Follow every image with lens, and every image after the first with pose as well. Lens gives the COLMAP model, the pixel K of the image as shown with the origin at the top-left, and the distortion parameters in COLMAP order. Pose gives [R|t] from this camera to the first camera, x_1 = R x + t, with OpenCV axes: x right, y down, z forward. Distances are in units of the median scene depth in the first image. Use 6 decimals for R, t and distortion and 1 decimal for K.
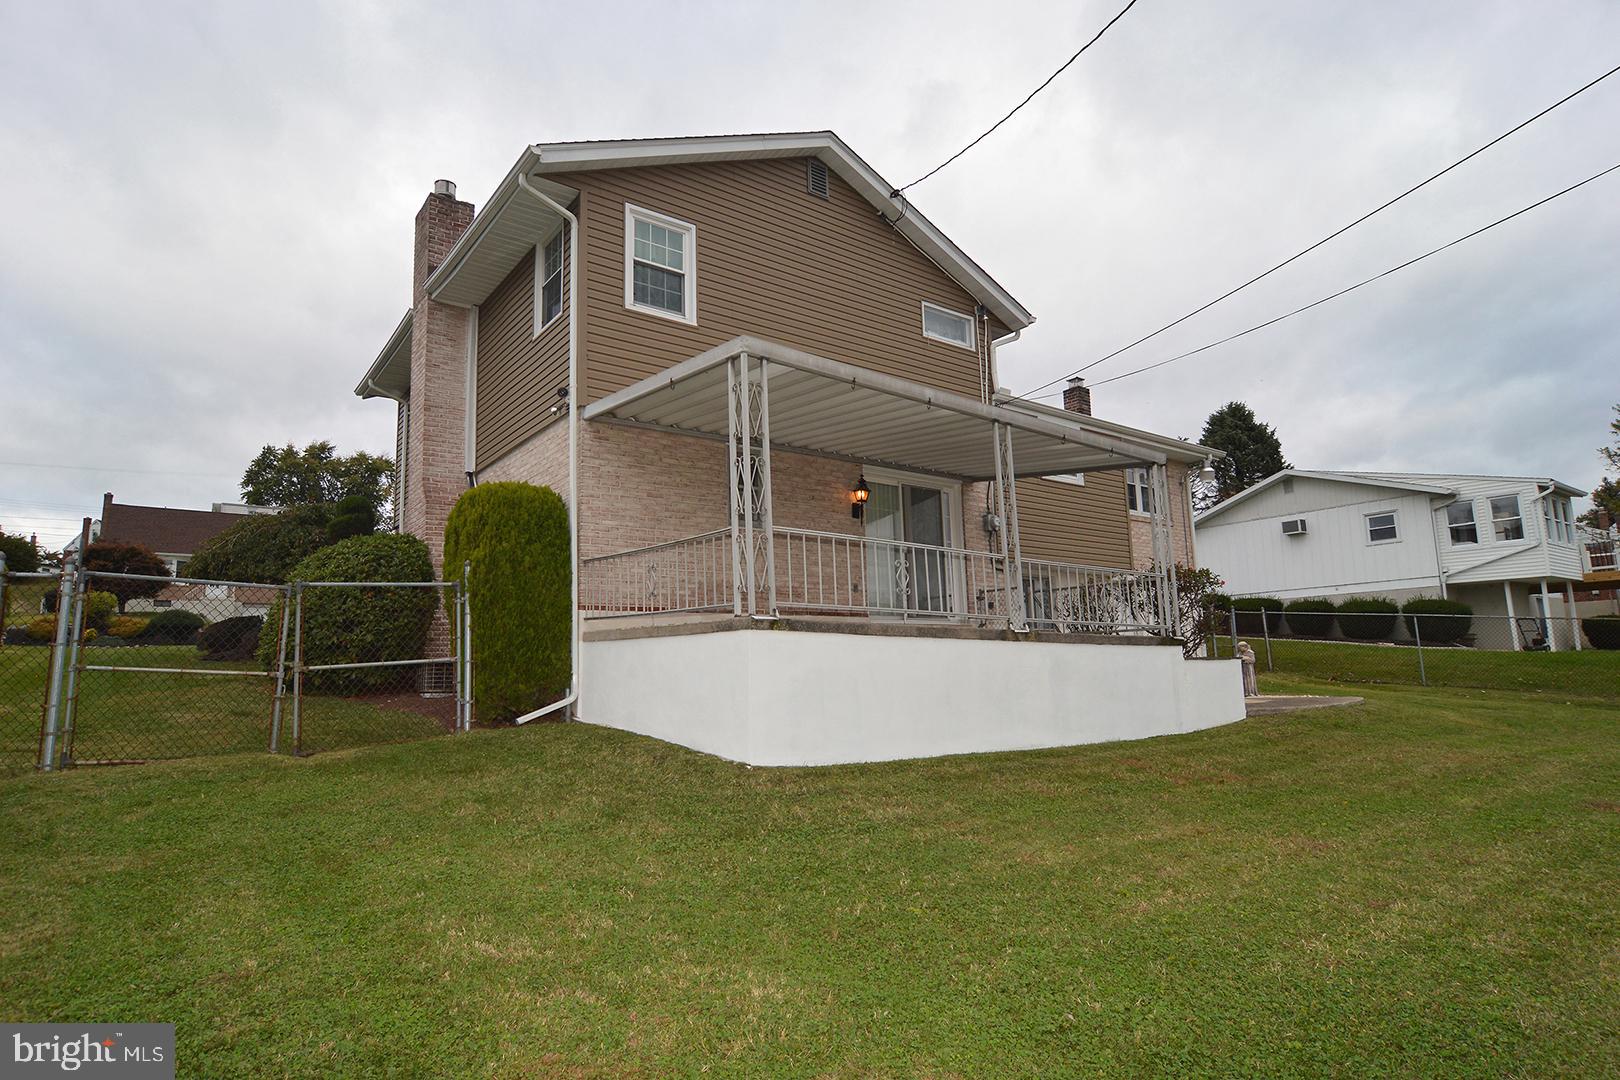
lens RADIAL K [[880.1, 0, 807.3], [0, 880.1, 549.0], [0, 0, 1]] dist [-0.002491, -0.015218]
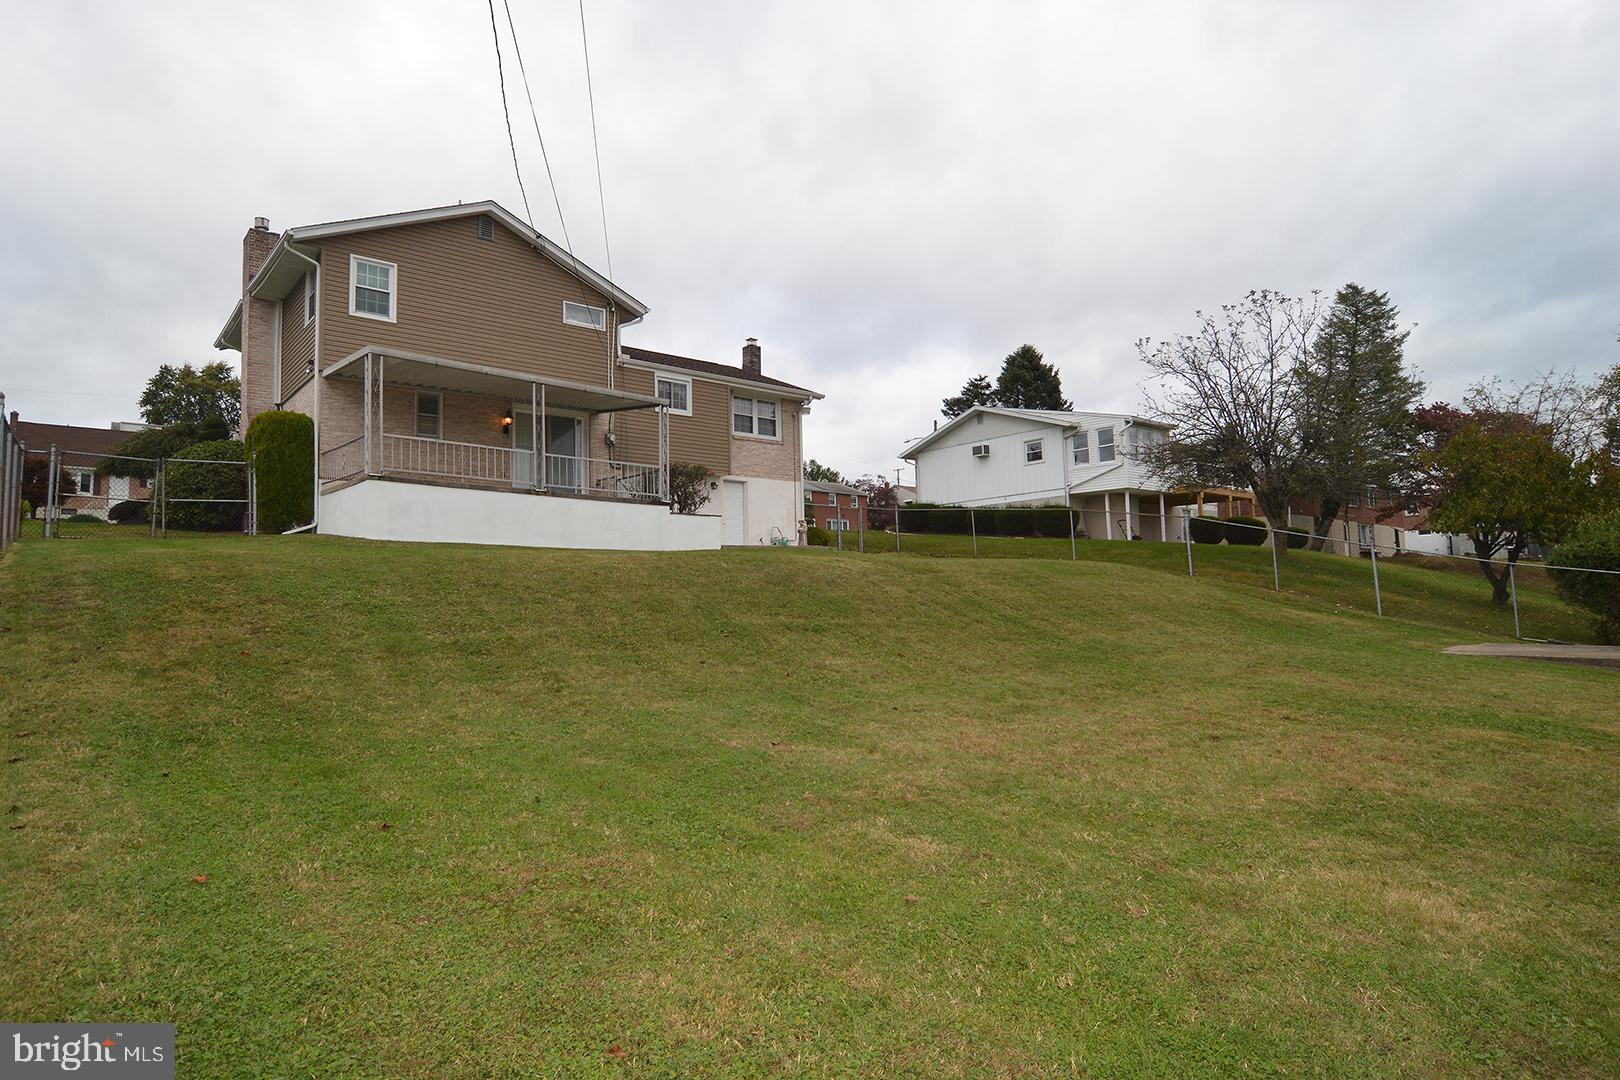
lens RADIAL K [[908.7, 0, 791.1], [0, 908.7, 533.2], [0, 0, 1]] dist [-0.002480, -0.019072]
pose [[0.998734, 0.007623, 0.049724, 0.488160], [-0.010612, 0.998134, 0.060127, 0.042033], [-0.049173, -0.060578, 0.996952, -0.741847]]
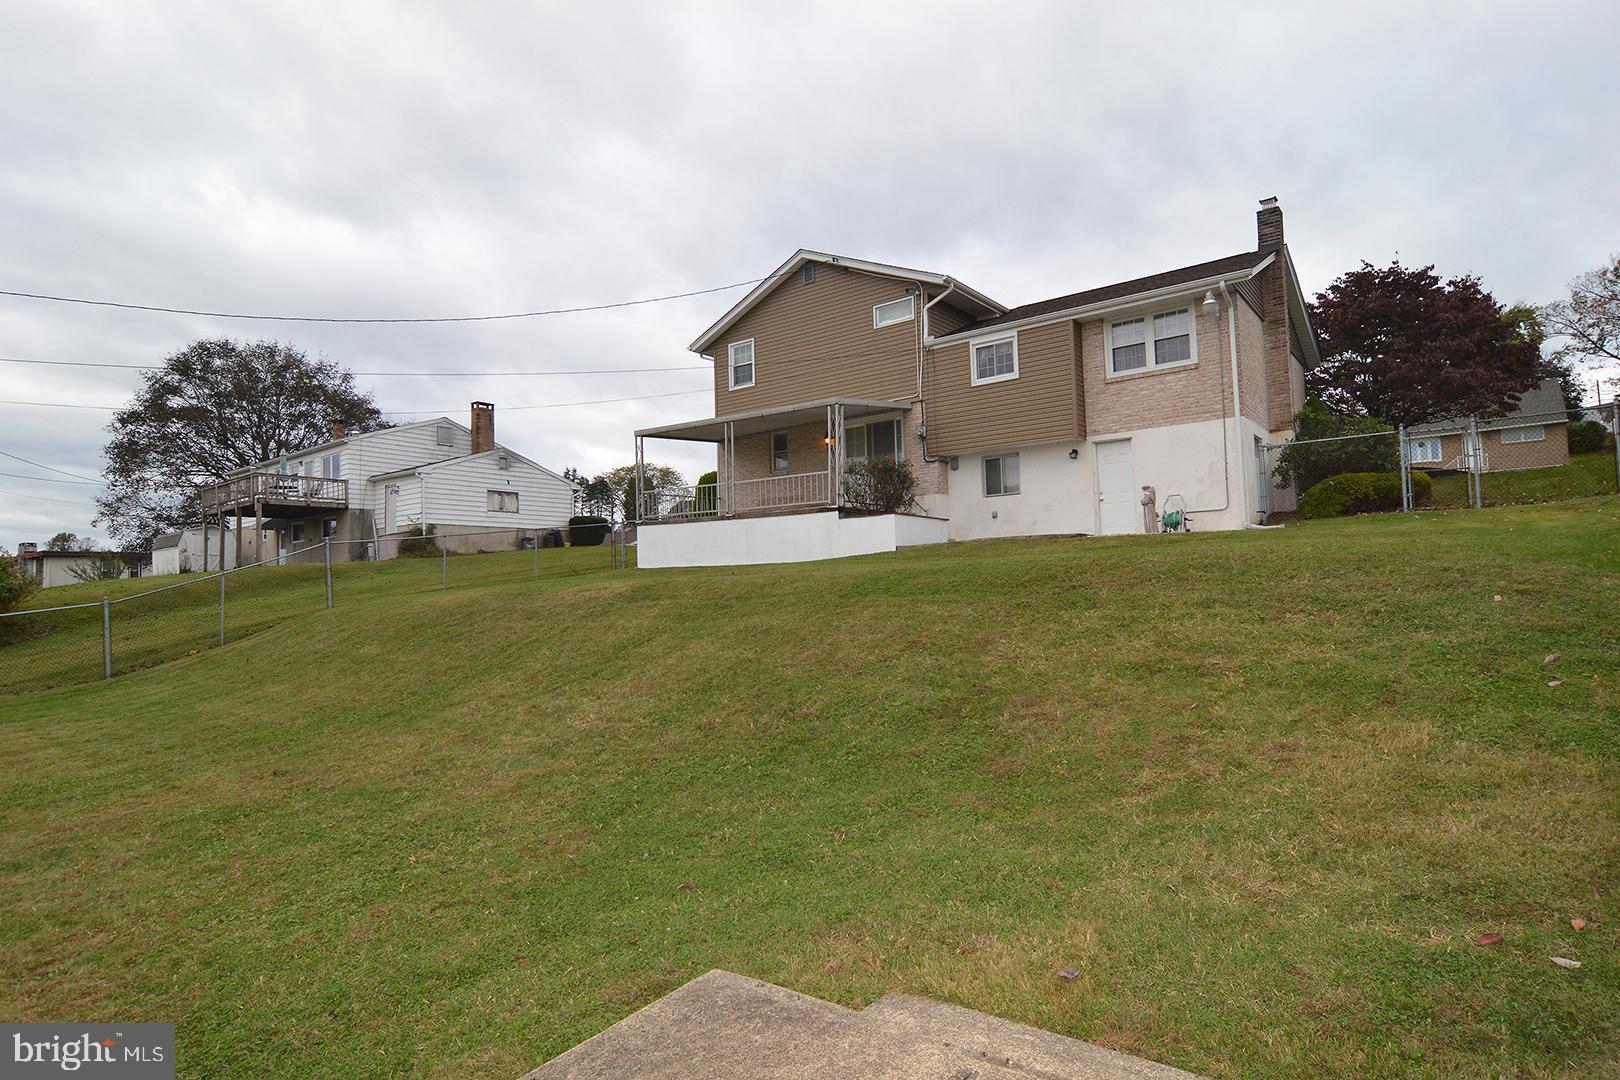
lens RADIAL K [[880.1, 0, 807.3], [0, 880.1, 549.0], [0, 0, 1]] dist [-0.002491, -0.015218]
pose [[0.268035, -0.043089, -0.962445, 1.699622], [0.157708, 0.987486, -0.000289, 0.145356], [0.950413, -0.151708, 0.271476, 0.392993]]
